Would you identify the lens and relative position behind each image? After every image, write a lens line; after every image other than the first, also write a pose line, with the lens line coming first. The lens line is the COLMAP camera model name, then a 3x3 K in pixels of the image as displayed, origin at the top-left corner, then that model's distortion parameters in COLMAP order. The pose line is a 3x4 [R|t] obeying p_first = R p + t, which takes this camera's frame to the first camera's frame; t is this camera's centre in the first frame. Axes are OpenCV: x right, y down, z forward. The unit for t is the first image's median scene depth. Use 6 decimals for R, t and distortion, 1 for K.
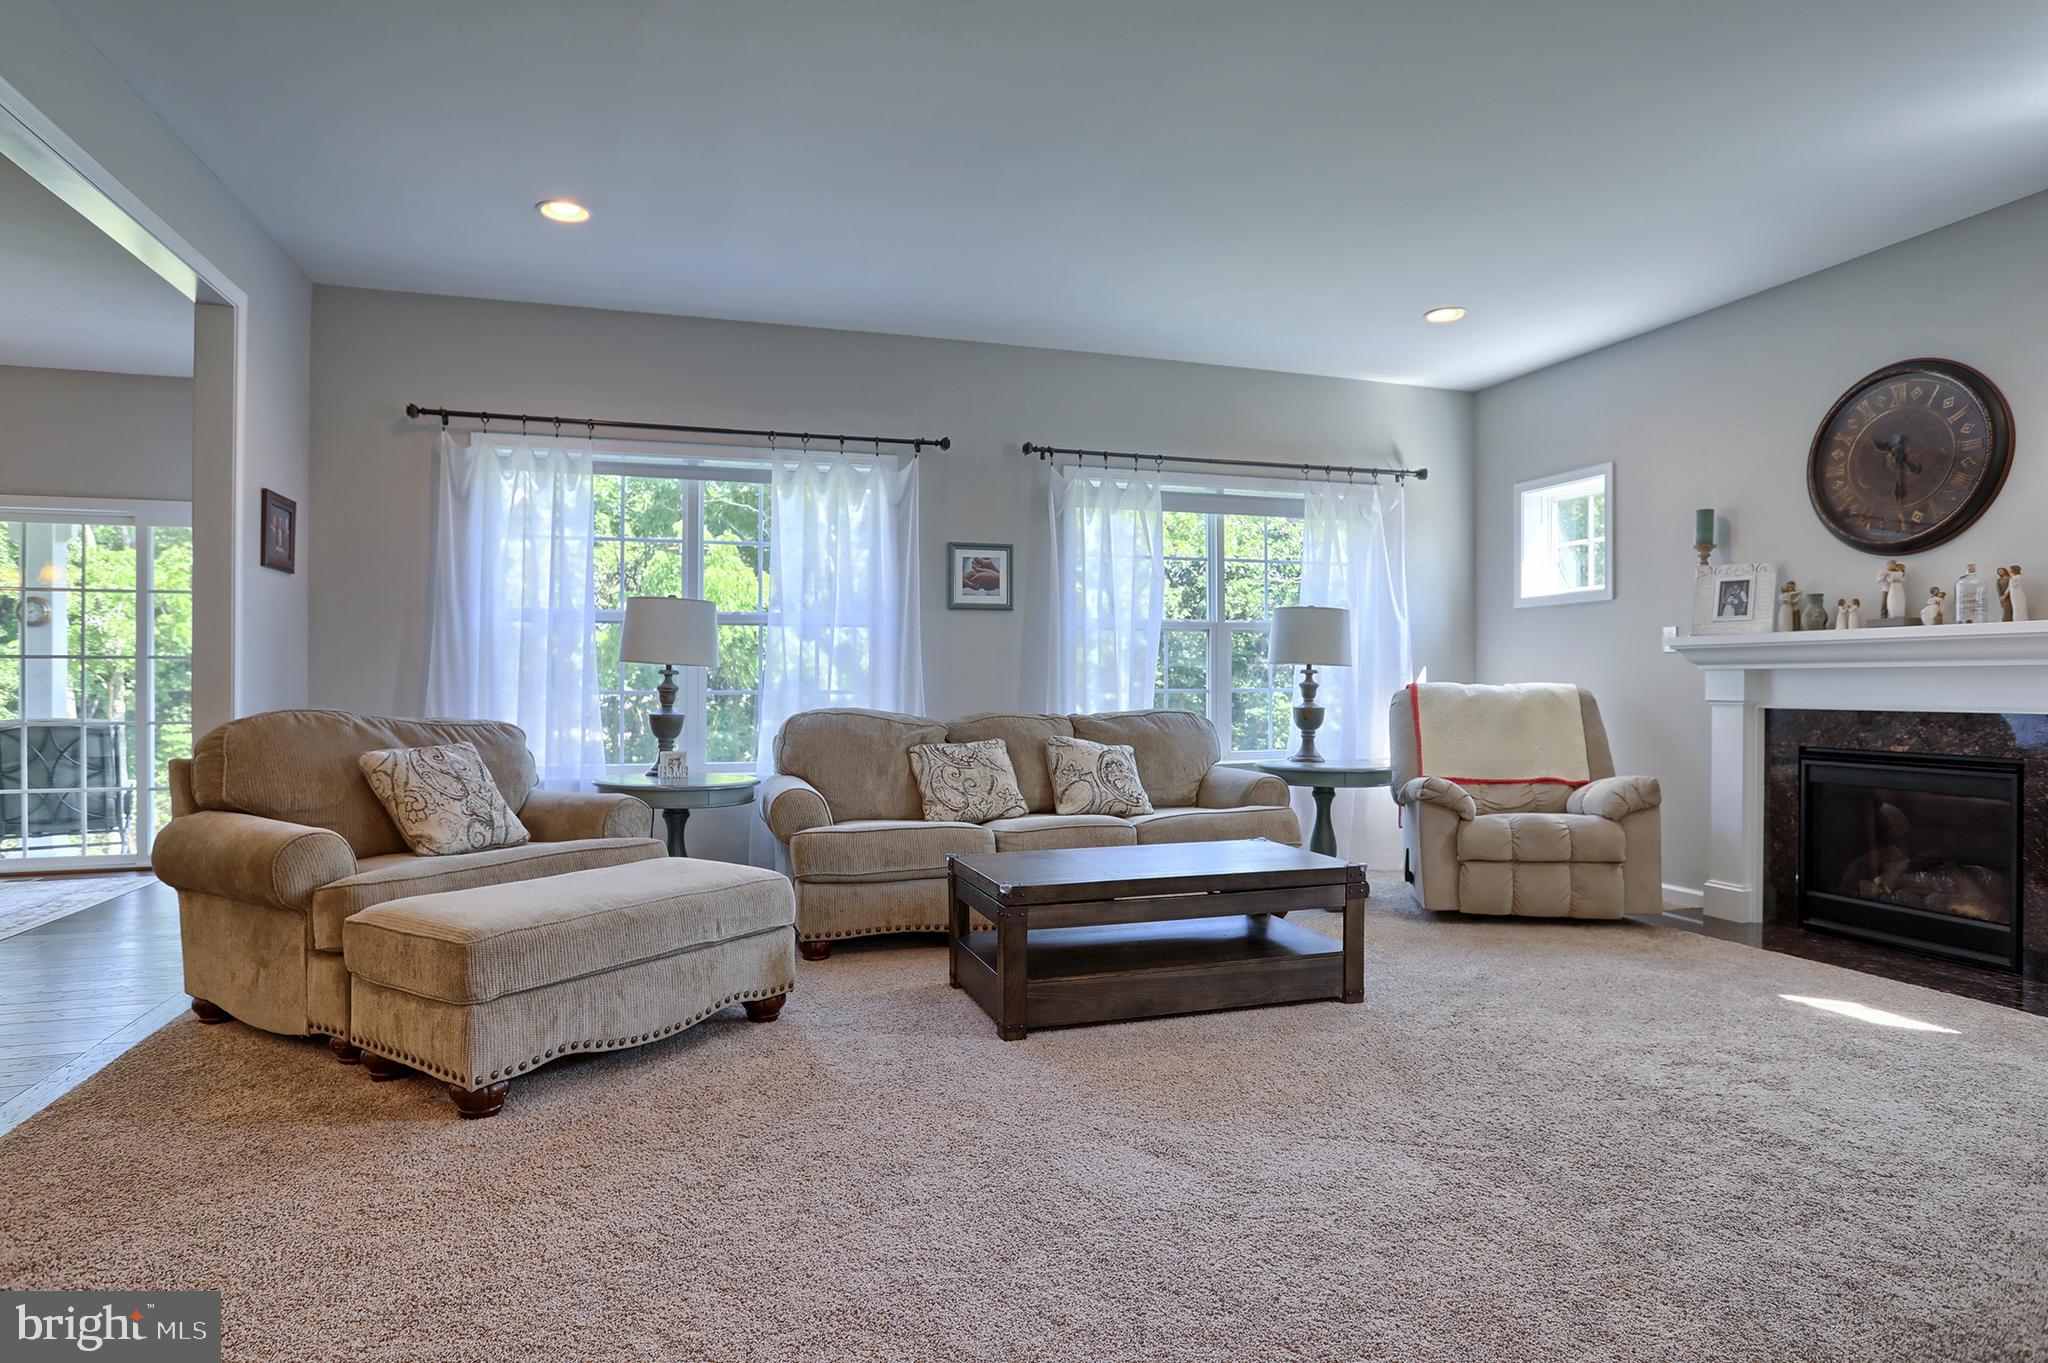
lens RADIAL K [[1120.5, 0, 1034.4], [0, 1120.5, 688.4], [0, 0, 1]] dist [-0.027195, 0.005133]
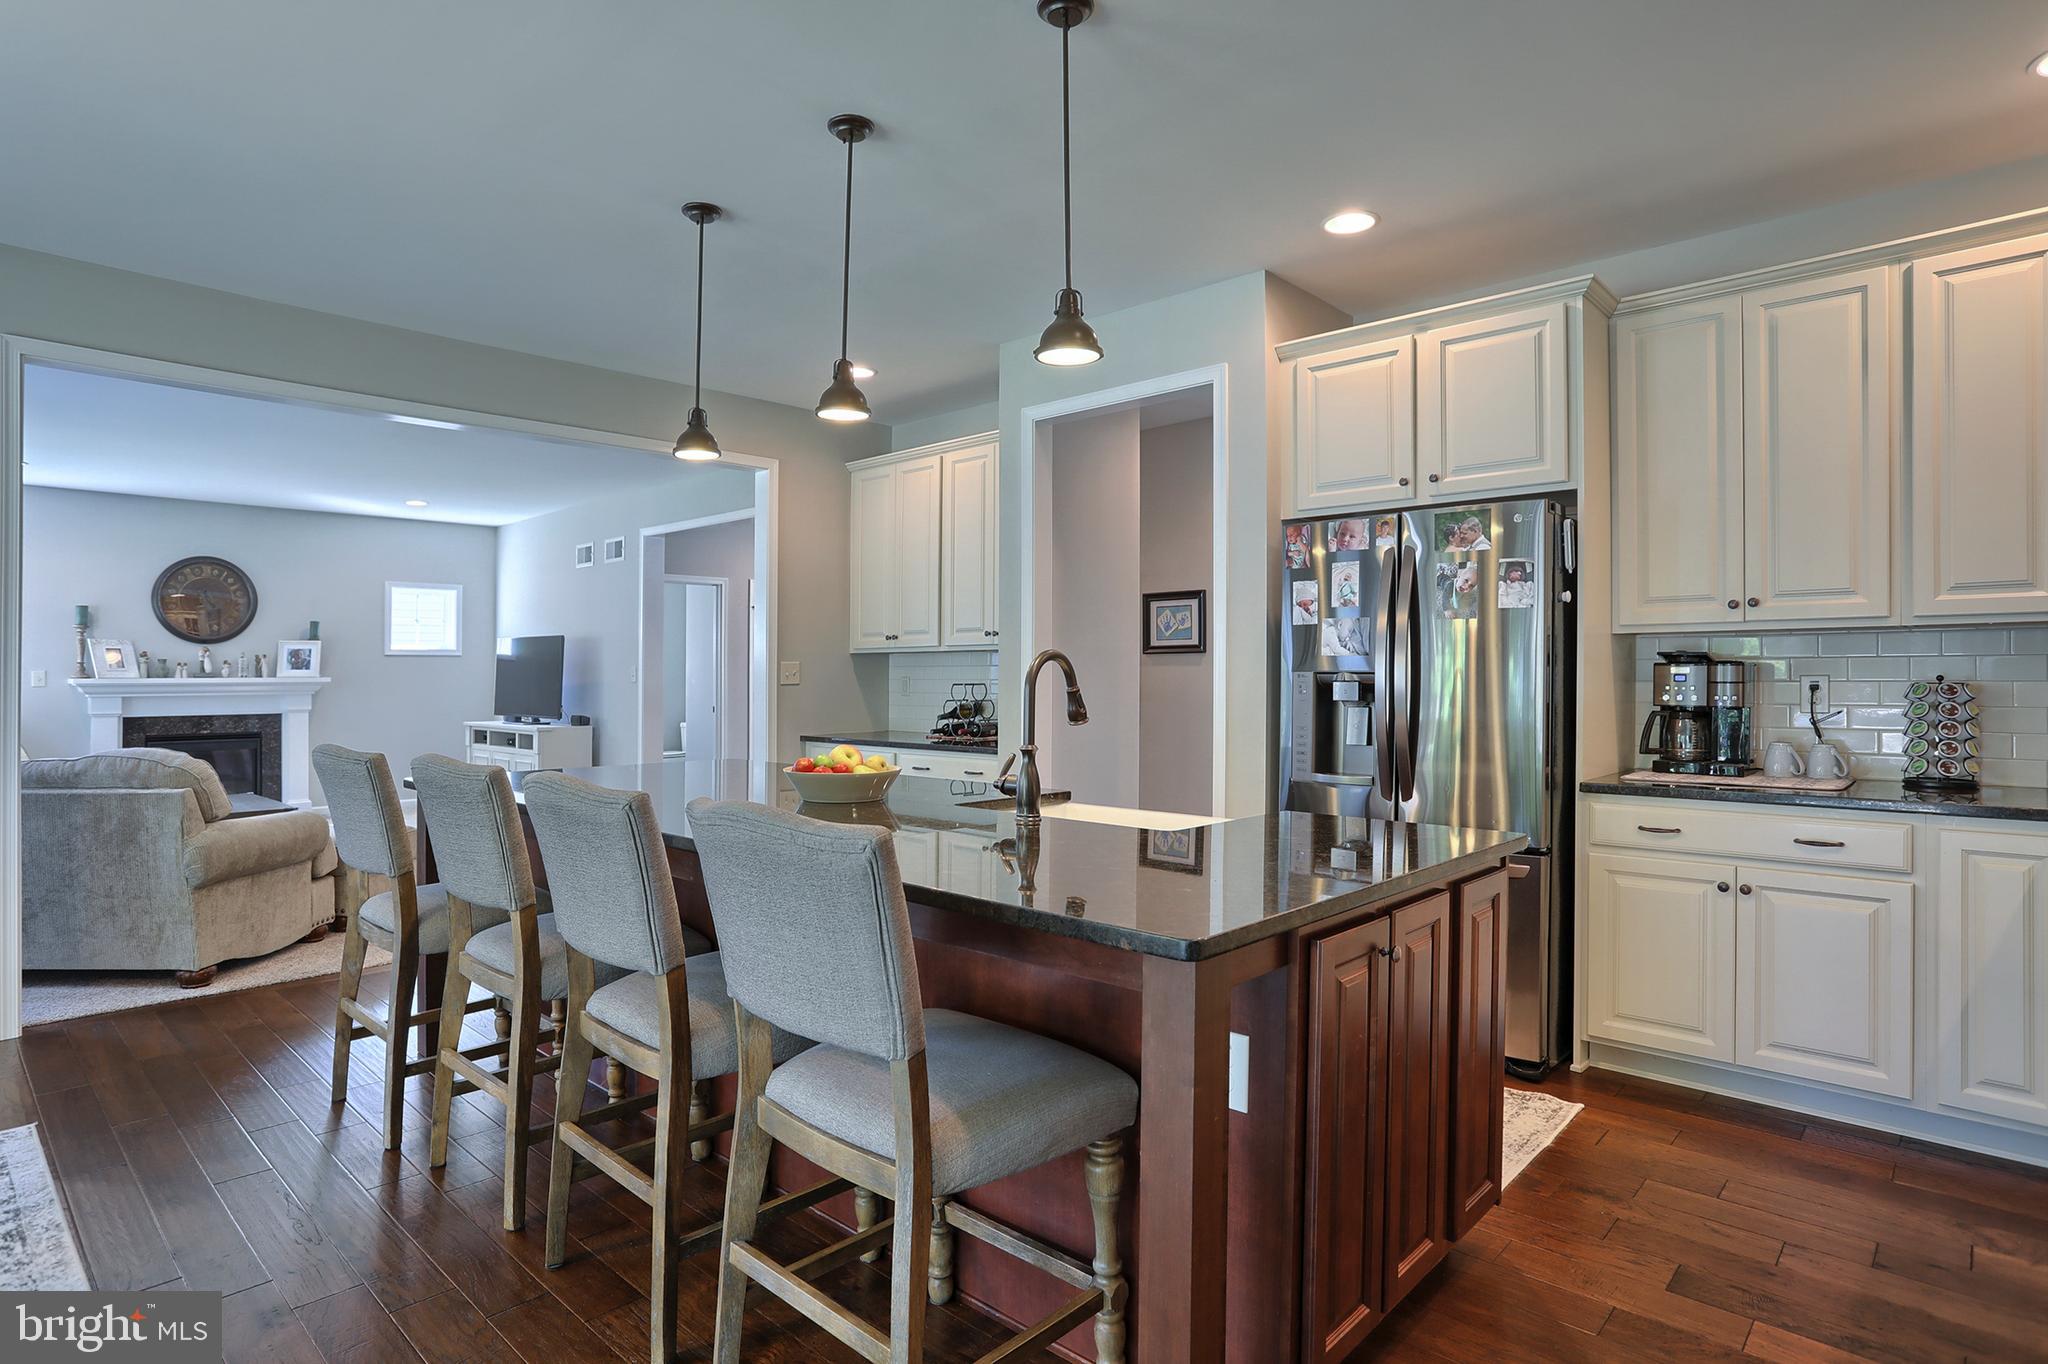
lens RADIAL K [[1088.2, 0, 1009.1], [0, 1088.2, 649.3], [0, 0, 1]] dist [-0.051845, 0.025733]
pose [[-0.465940, 0.025556, 0.884447, -1.660751], [0.010910, 0.999673, -0.023138, -0.040186], [-0.884749, -0.001132, -0.466066, 0.518956]]
